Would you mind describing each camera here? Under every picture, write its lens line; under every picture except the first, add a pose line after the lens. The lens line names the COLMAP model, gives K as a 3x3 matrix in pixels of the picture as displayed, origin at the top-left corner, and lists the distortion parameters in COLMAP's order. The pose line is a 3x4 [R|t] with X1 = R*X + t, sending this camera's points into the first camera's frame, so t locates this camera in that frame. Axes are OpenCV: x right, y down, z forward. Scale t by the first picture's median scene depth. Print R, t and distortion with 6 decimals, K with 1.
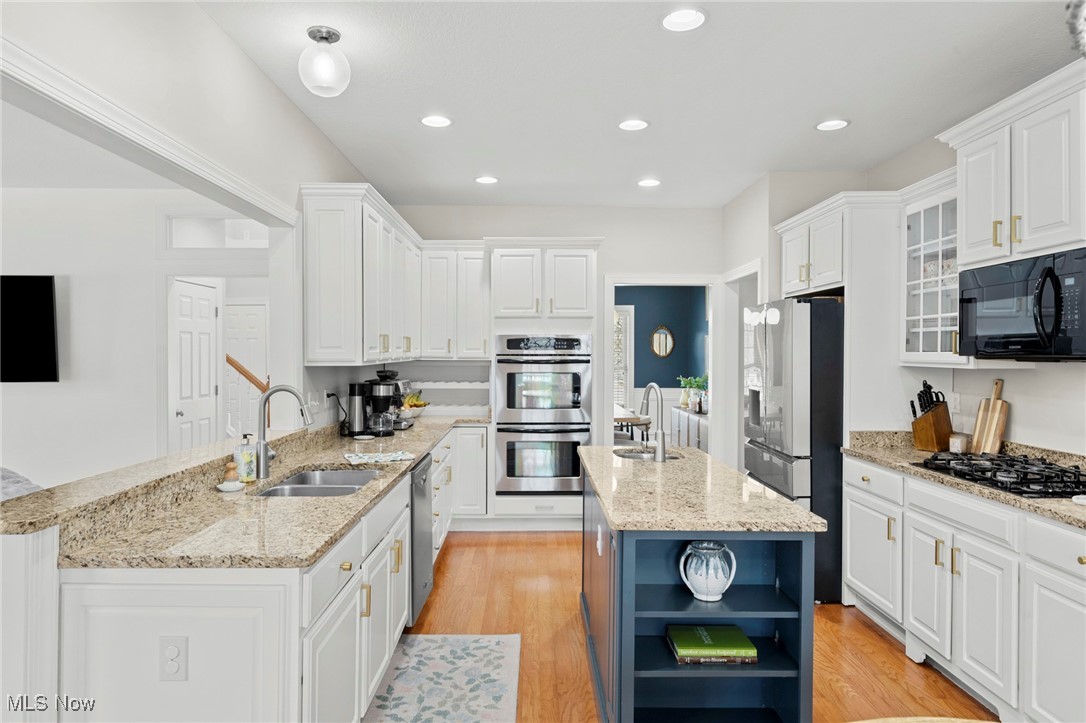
lens RADIAL K [[668.3, 0, 543.0], [0, 668.3, 361.5], [0, 0, 1]] dist [0.000702, 0.001696]
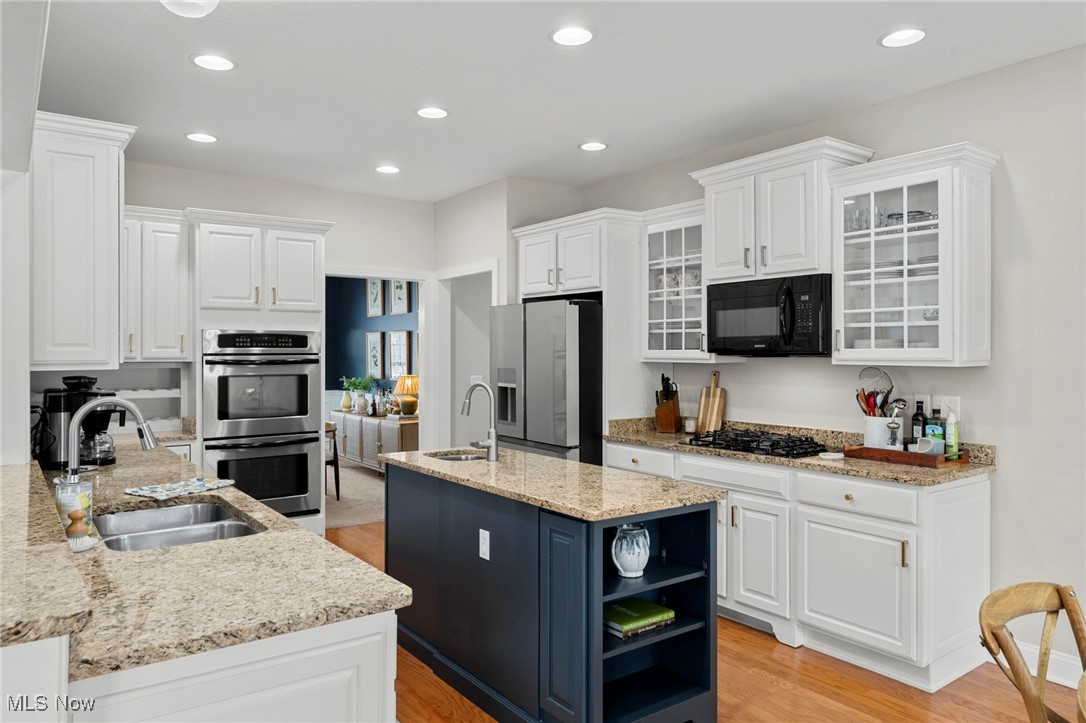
lens RADIAL K [[724.4, 0, 543.7], [0, 724.4, 351.5], [0, 0, 1]] dist [0.000182, 0.000623]
pose [[0.816114, -0.002673, 0.577885, -0.377884], [0.010264, 0.999899, -0.009870, -0.000768], [-0.577800, 0.013987, 0.816059, 0.076414]]
